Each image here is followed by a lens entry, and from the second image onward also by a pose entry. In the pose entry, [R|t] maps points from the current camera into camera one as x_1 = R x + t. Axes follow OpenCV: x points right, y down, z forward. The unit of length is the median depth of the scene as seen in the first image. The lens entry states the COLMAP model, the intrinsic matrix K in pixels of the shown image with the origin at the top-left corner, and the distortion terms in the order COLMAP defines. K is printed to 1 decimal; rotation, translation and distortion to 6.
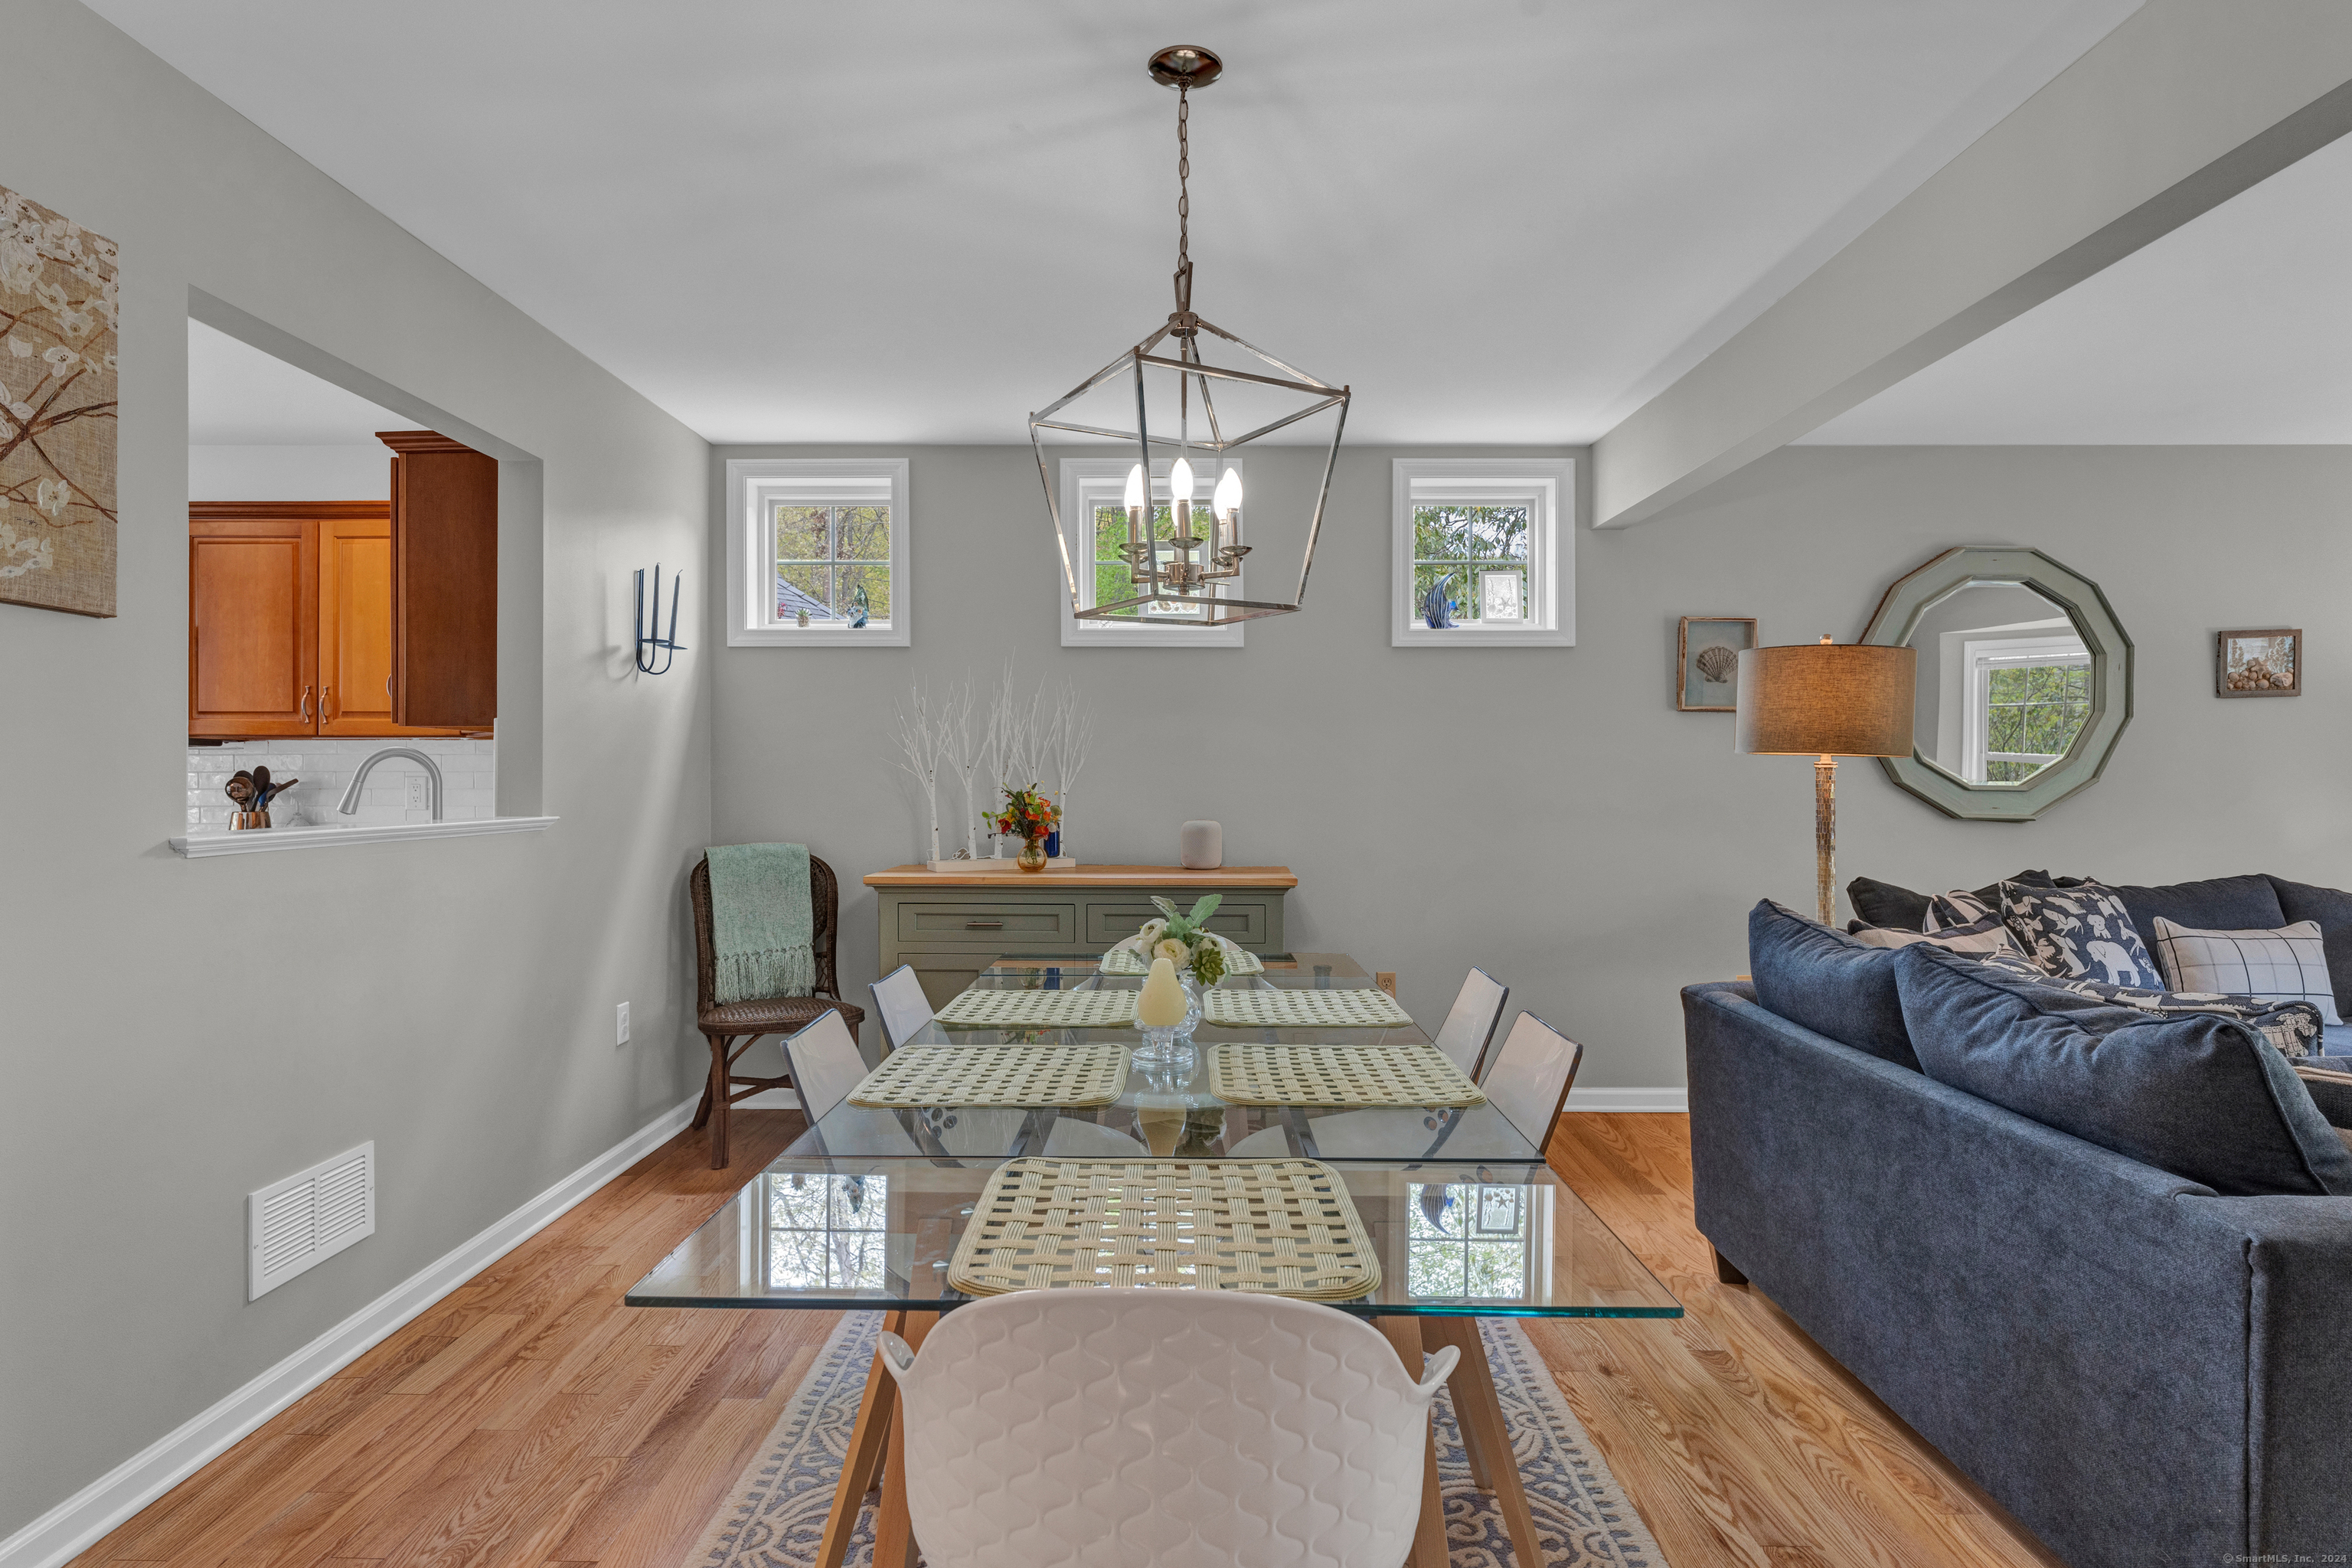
lens RADIAL K [[1236.0, 0, 1176.0], [0, 1236.0, 784.0], [0, 0, 1]] dist [-0.000853, -0.002095]
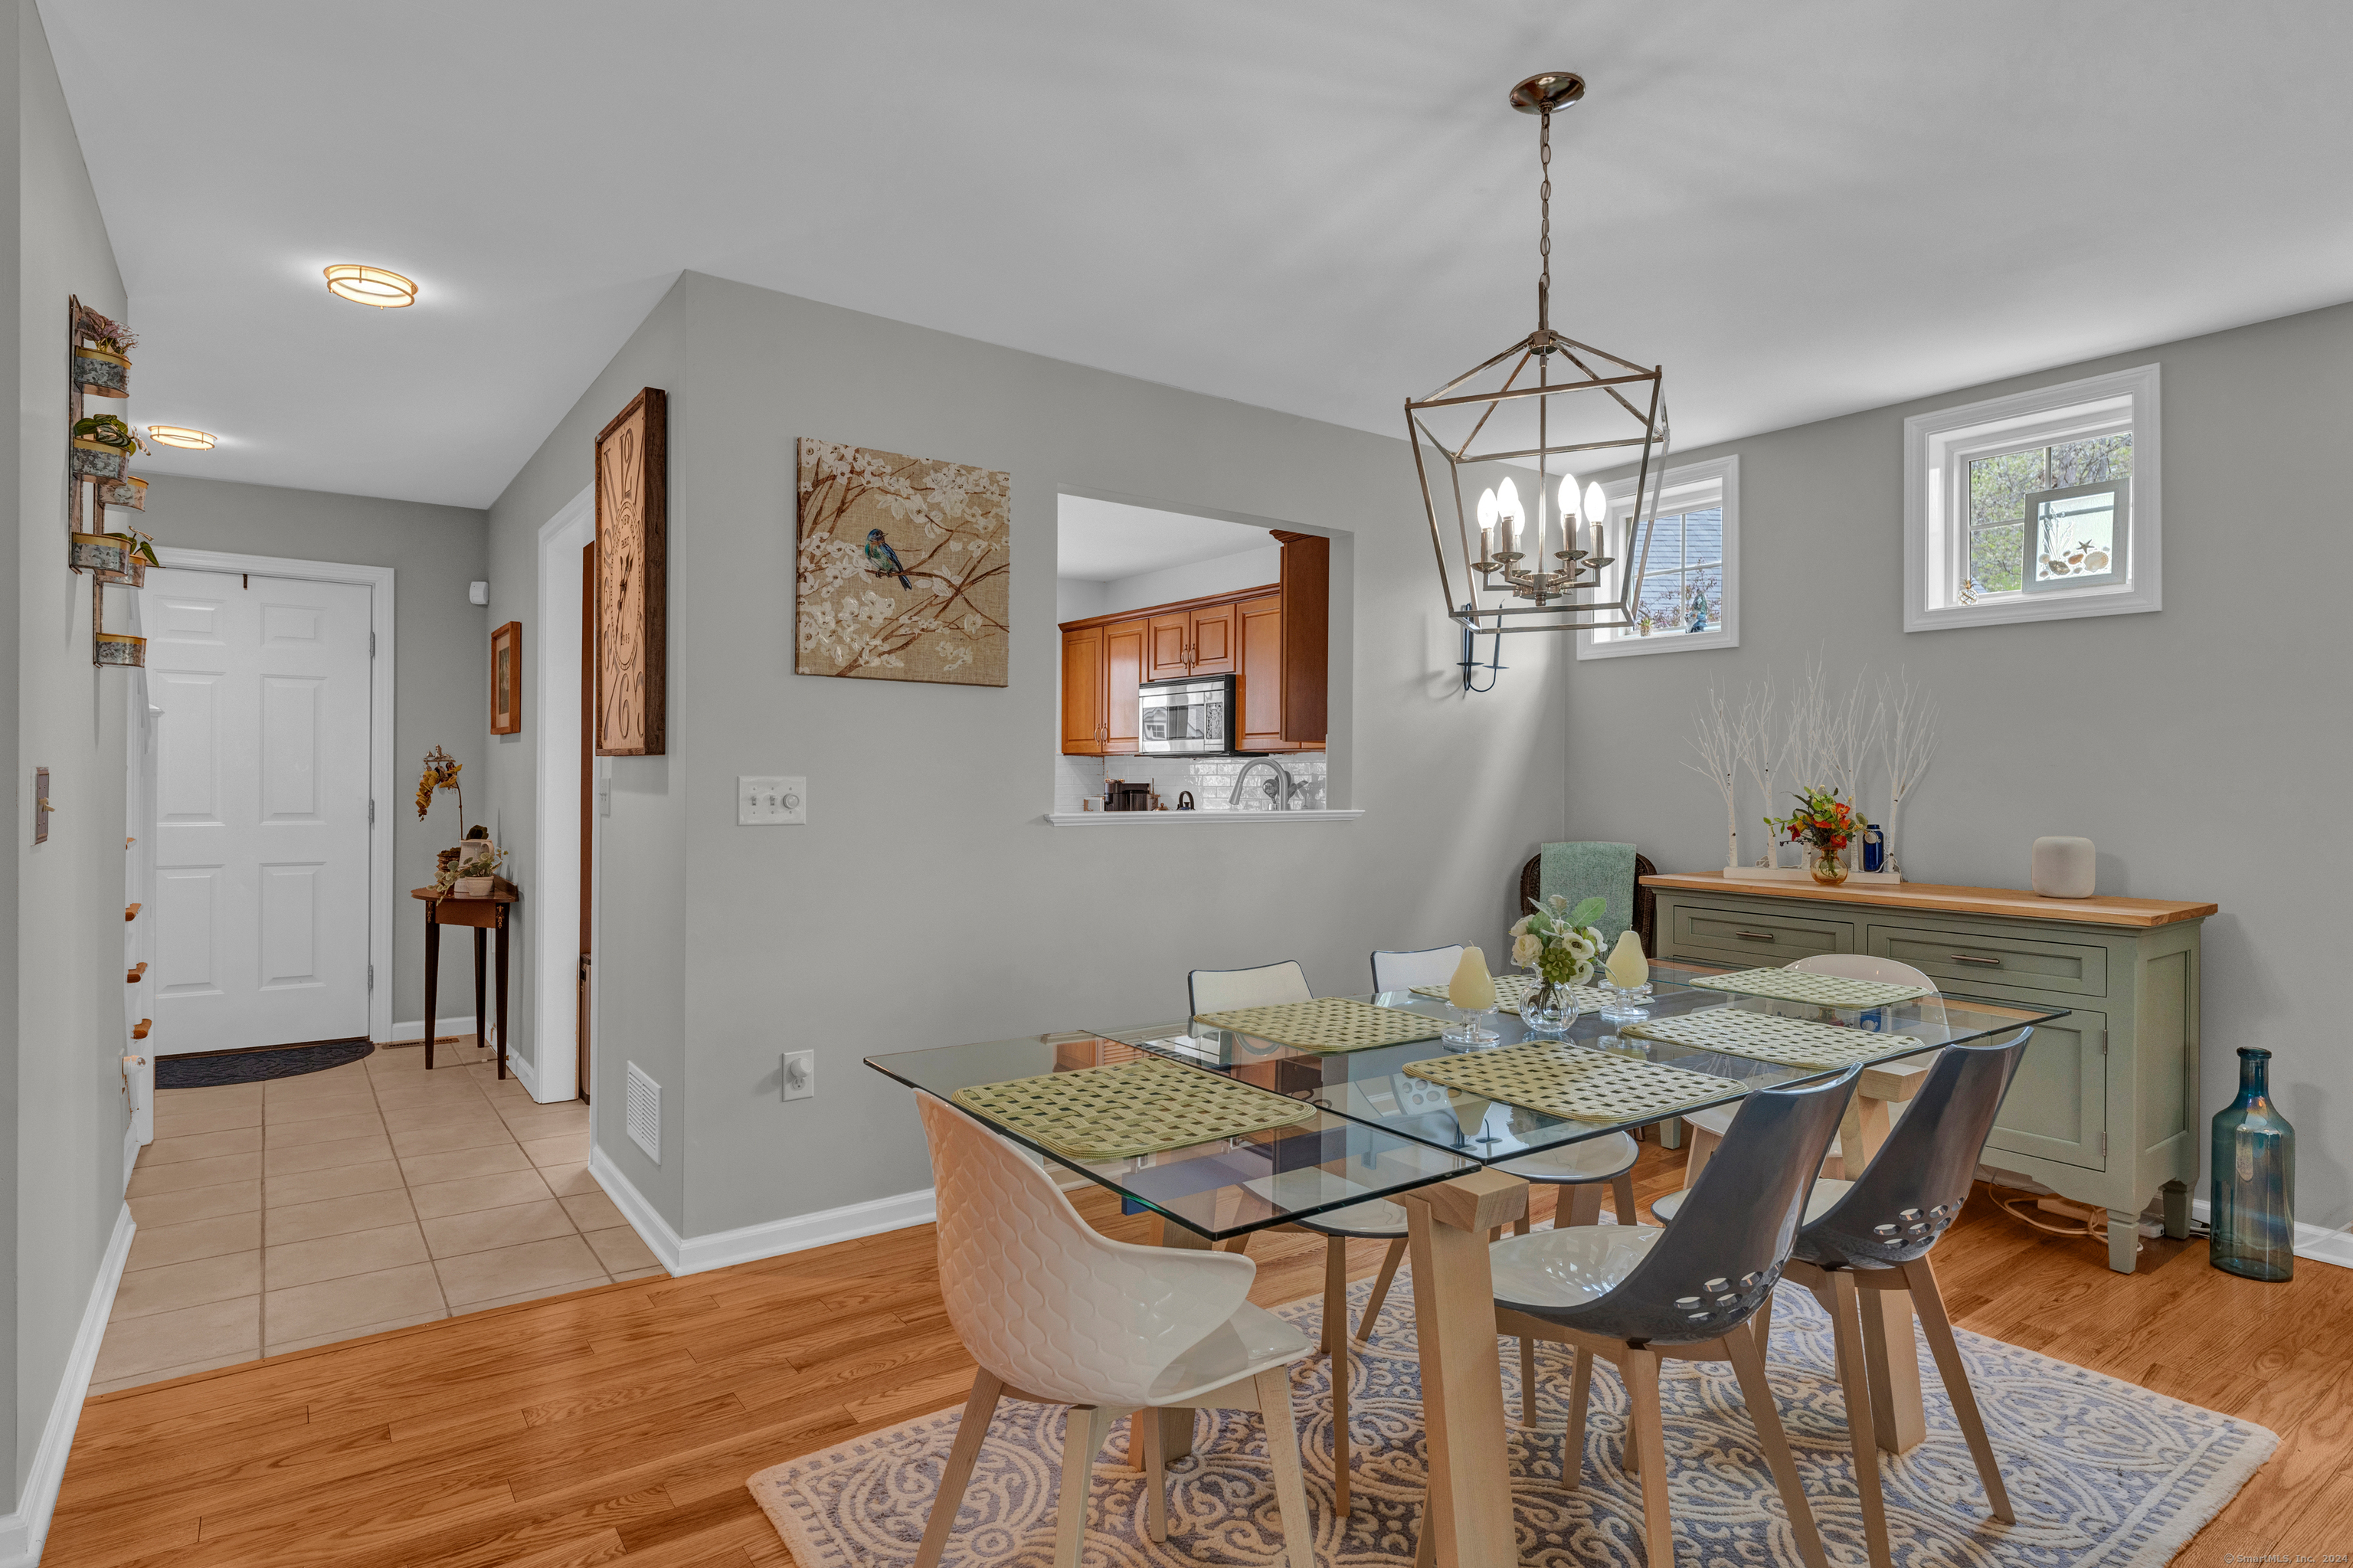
lens RADIAL K [[1236.6, 0, 1176.5], [0, 1236.6, 784.0], [0, 0, 1]] dist [-0.000853, -0.002095]
pose [[0.596383, 0.005432, -0.802682, 0.374819], [-0.008433, 0.999964, 0.000501, 0.000277], [0.802656, 0.006470, 0.596408, 0.078231]]
